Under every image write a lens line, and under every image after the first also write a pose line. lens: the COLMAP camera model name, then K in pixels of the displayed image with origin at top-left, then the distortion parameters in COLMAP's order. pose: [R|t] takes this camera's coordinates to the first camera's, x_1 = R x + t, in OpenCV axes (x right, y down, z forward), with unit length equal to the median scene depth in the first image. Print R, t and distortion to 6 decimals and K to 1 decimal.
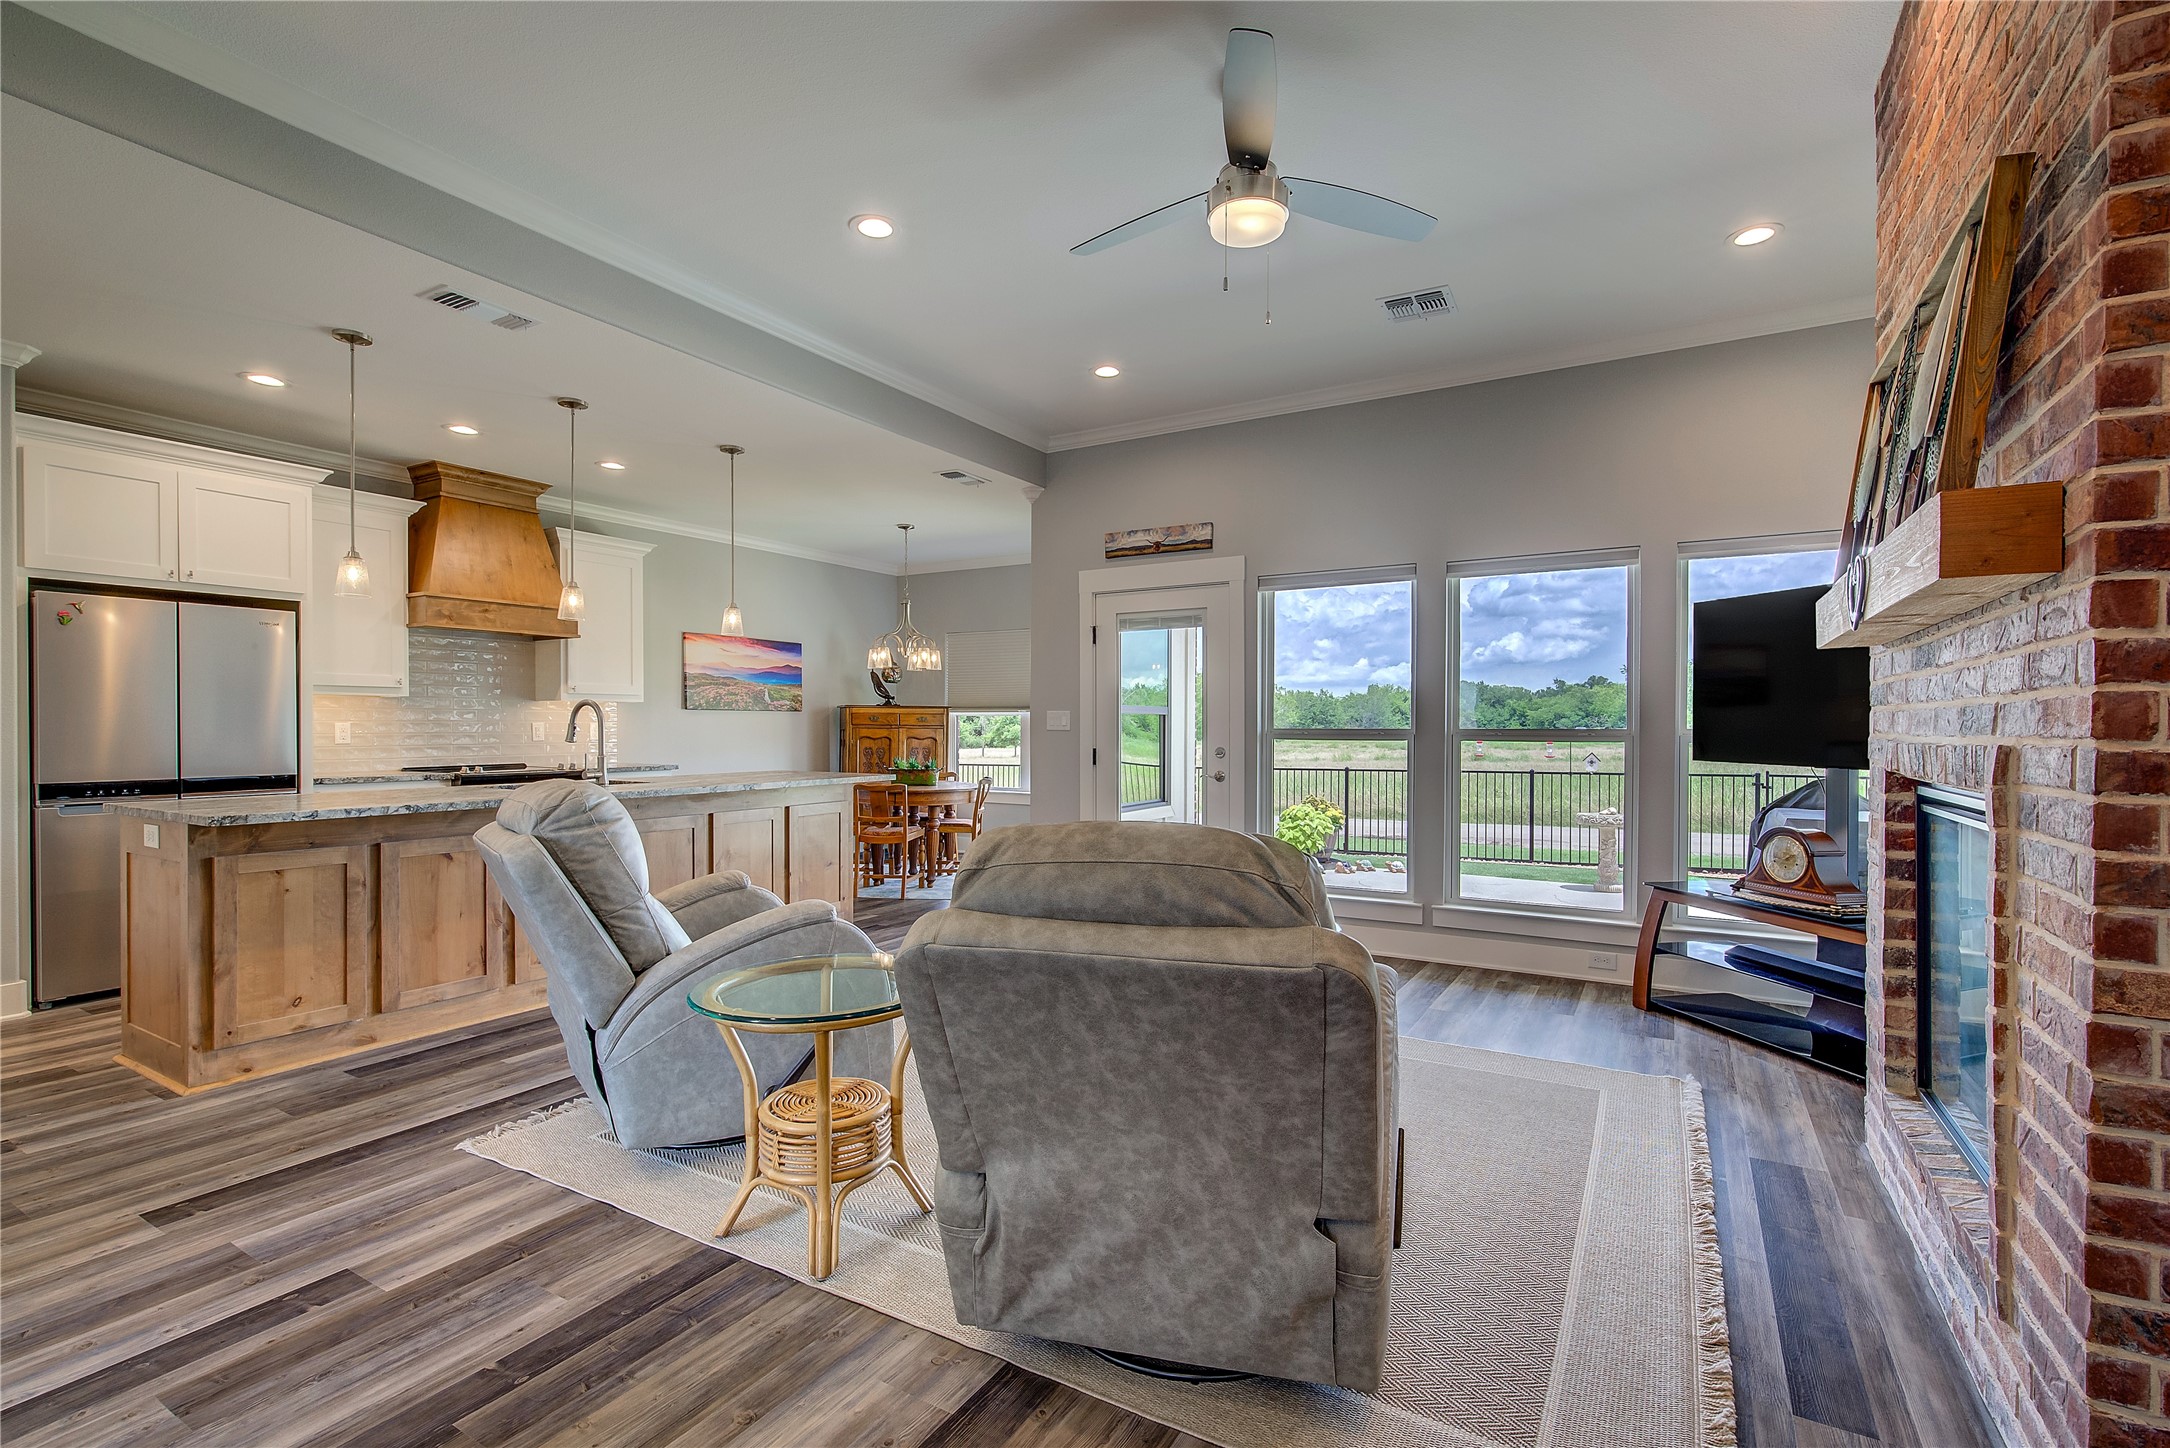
lens RADIAL K [[991.6, 0, 1085.2], [0, 991.6, 732.5], [0, 0, 1]] dist [-0.000070, 0.000365]
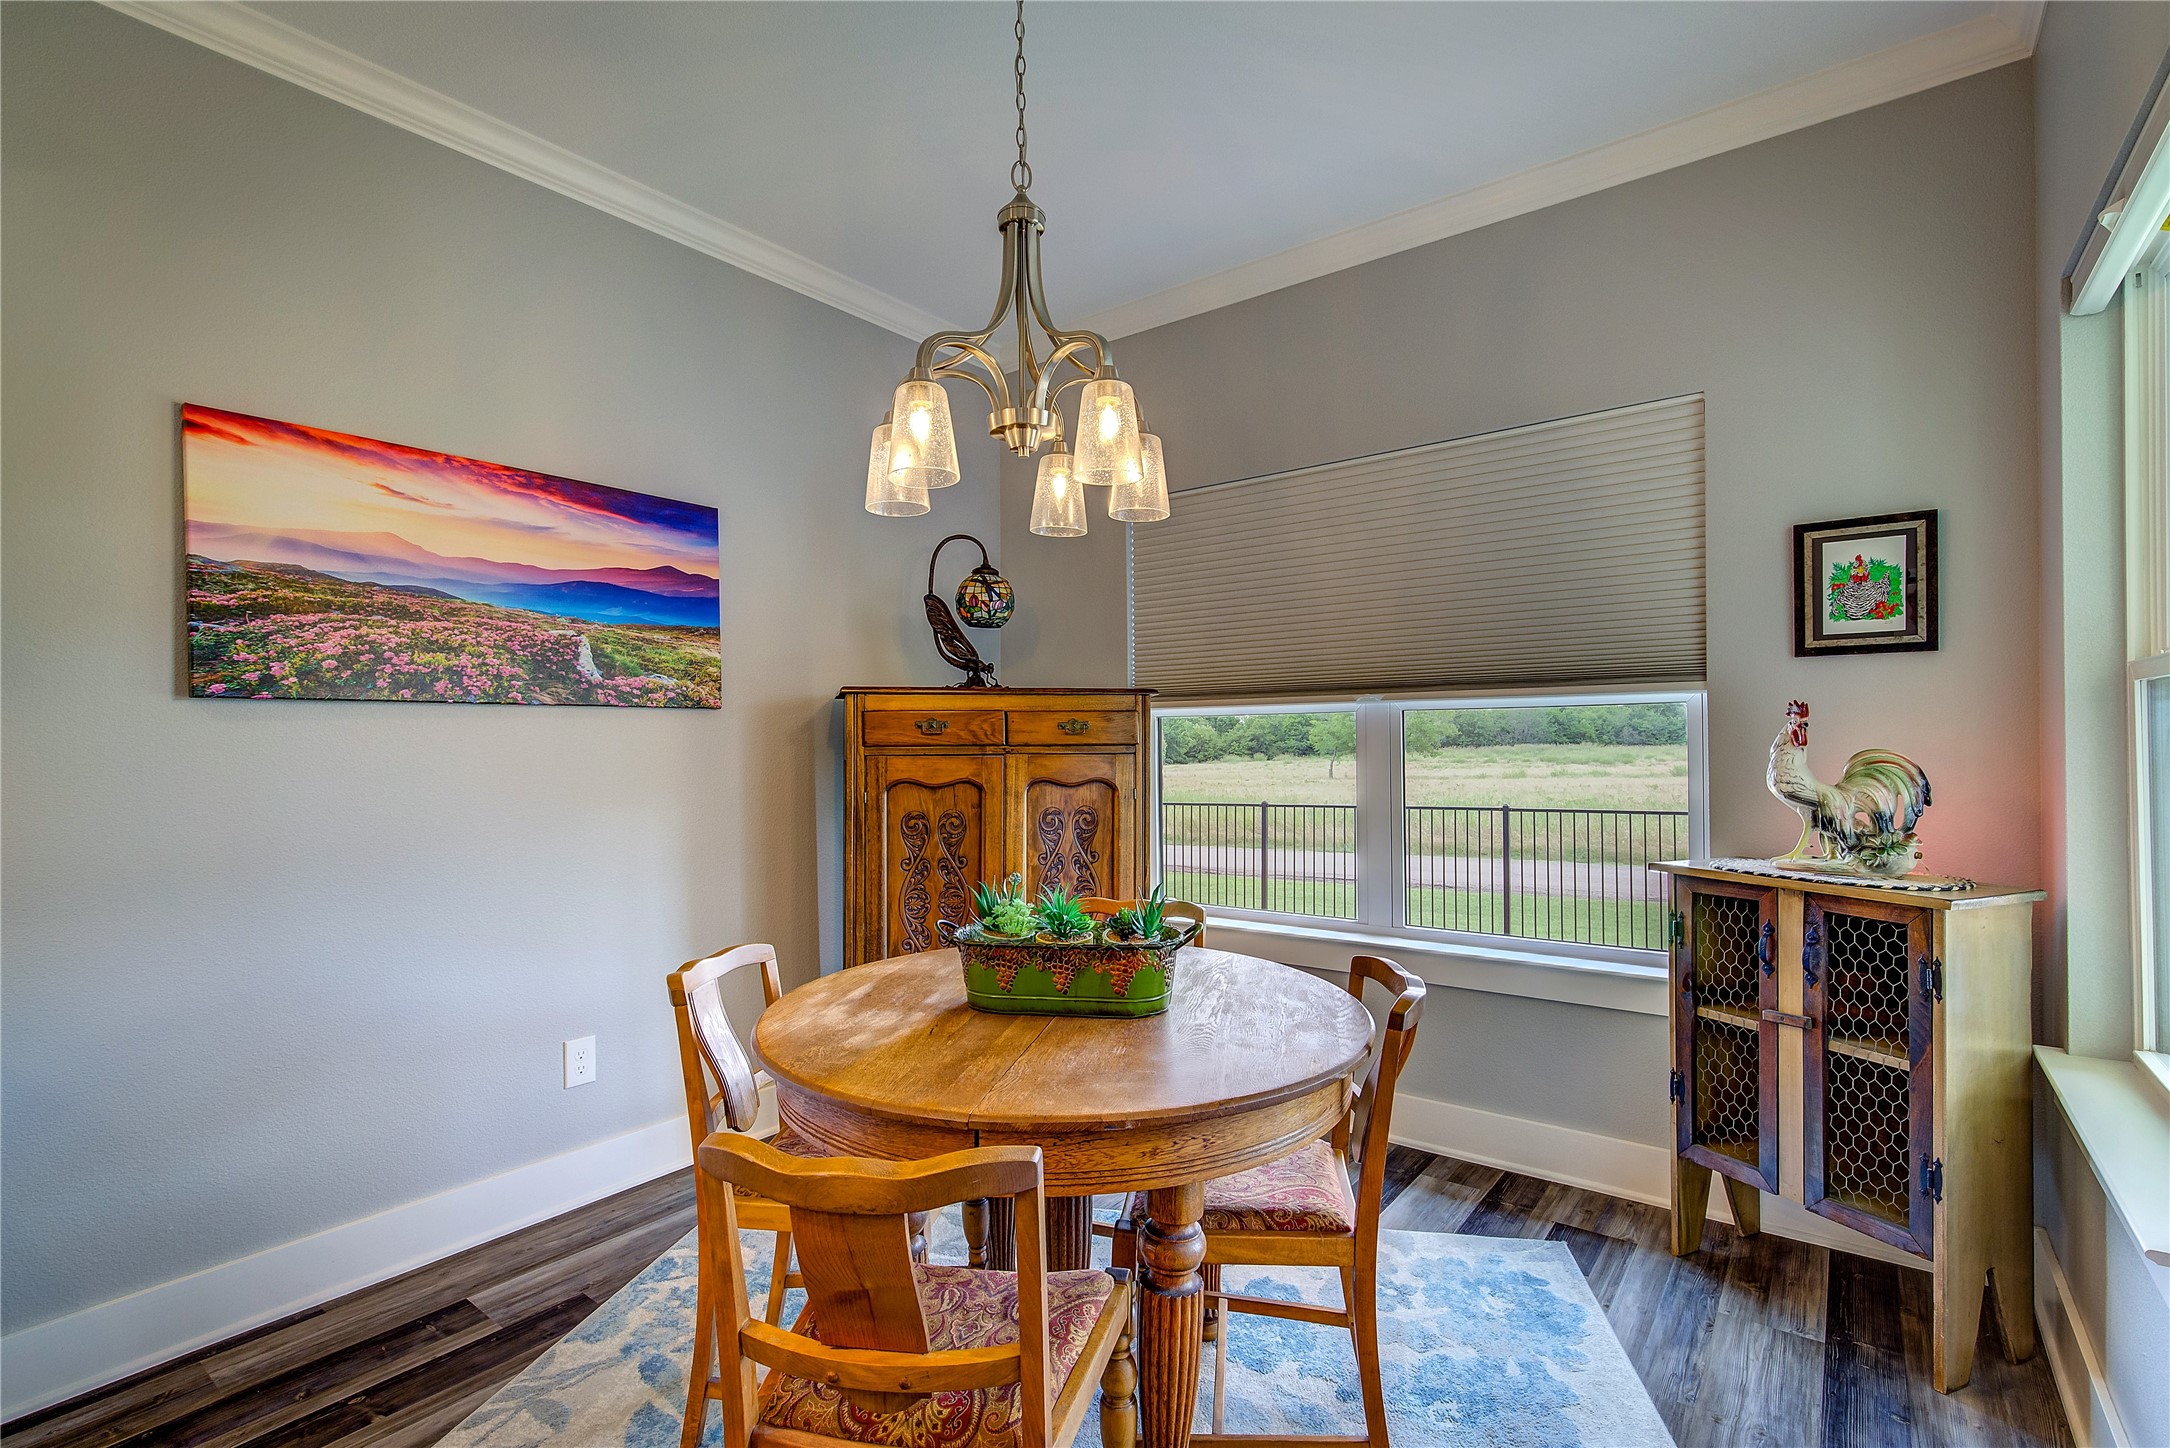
lens RADIAL K [[1006.2, 0, 1085.0], [0, 1006.2, 724.0], [0, 0, 1]] dist [-0.001713, 0.000486]
pose [[0.993131, -0.017098, -0.115754, -0.174160], [0.014636, 0.999649, -0.022085, -0.009415], [0.116091, 0.020239, 0.993032, 0.953474]]
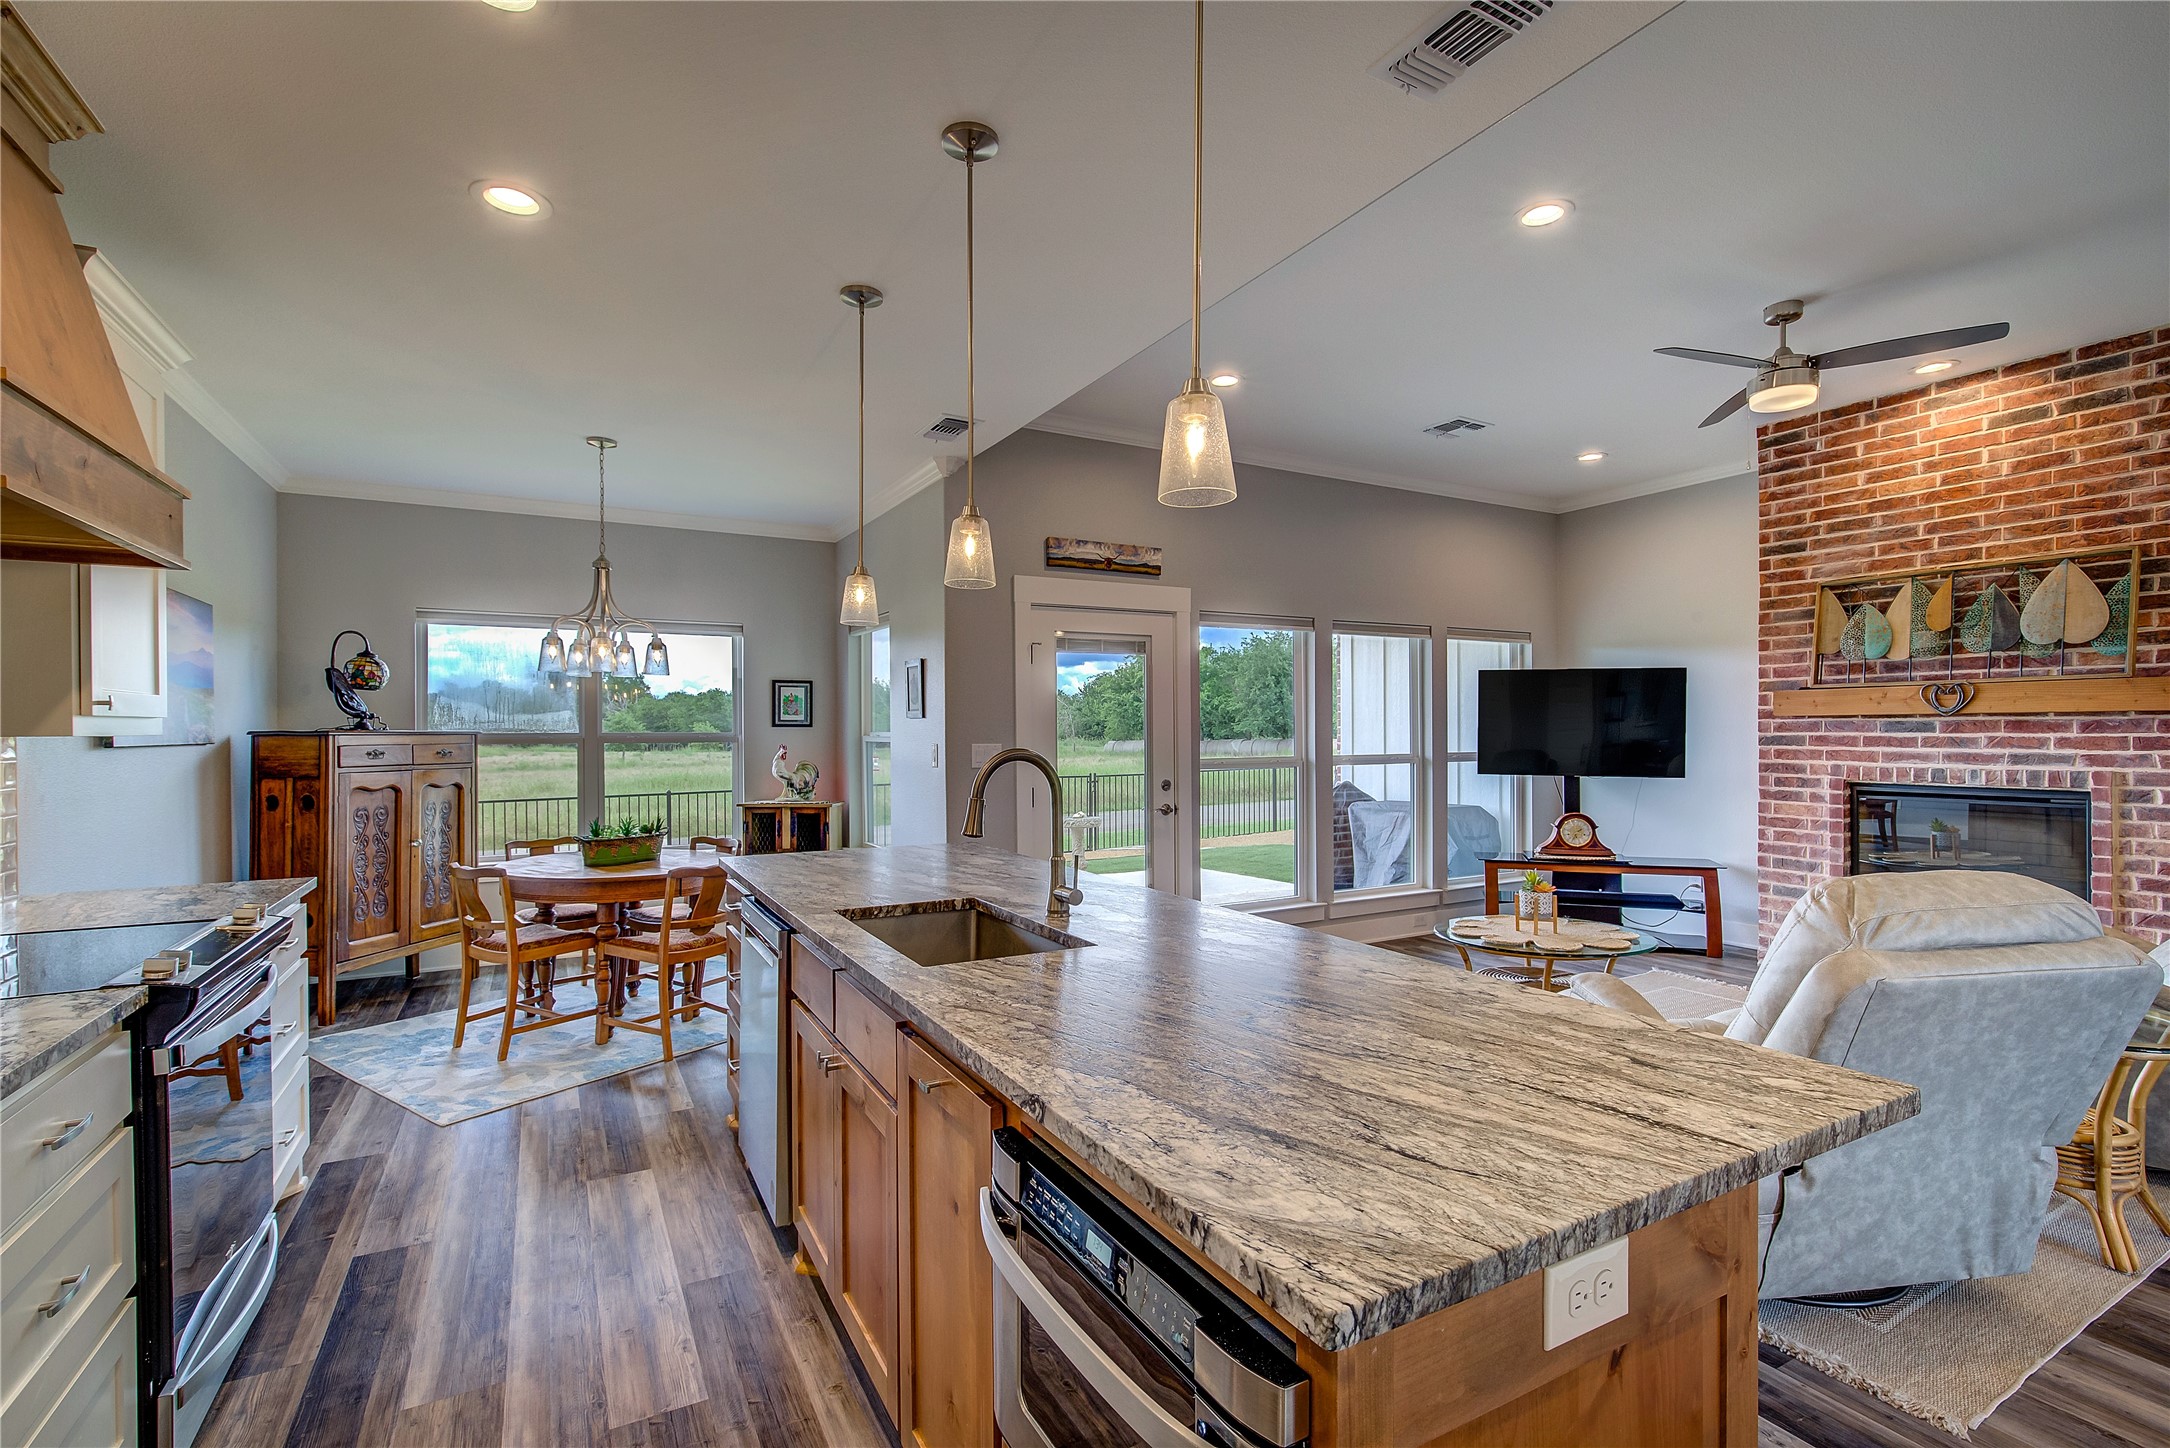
lens RADIAL K [[976.8, 0, 1091.2], [0, 976.8, 734.0], [0, 0, 1]] dist [-0.002452, 0.000941]
pose [[0.496984, -0.007804, 0.867724, -0.693617], [0.012382, 0.999922, 0.001902, -0.030926], [-0.867671, 0.009799, 0.497042, 0.547800]]
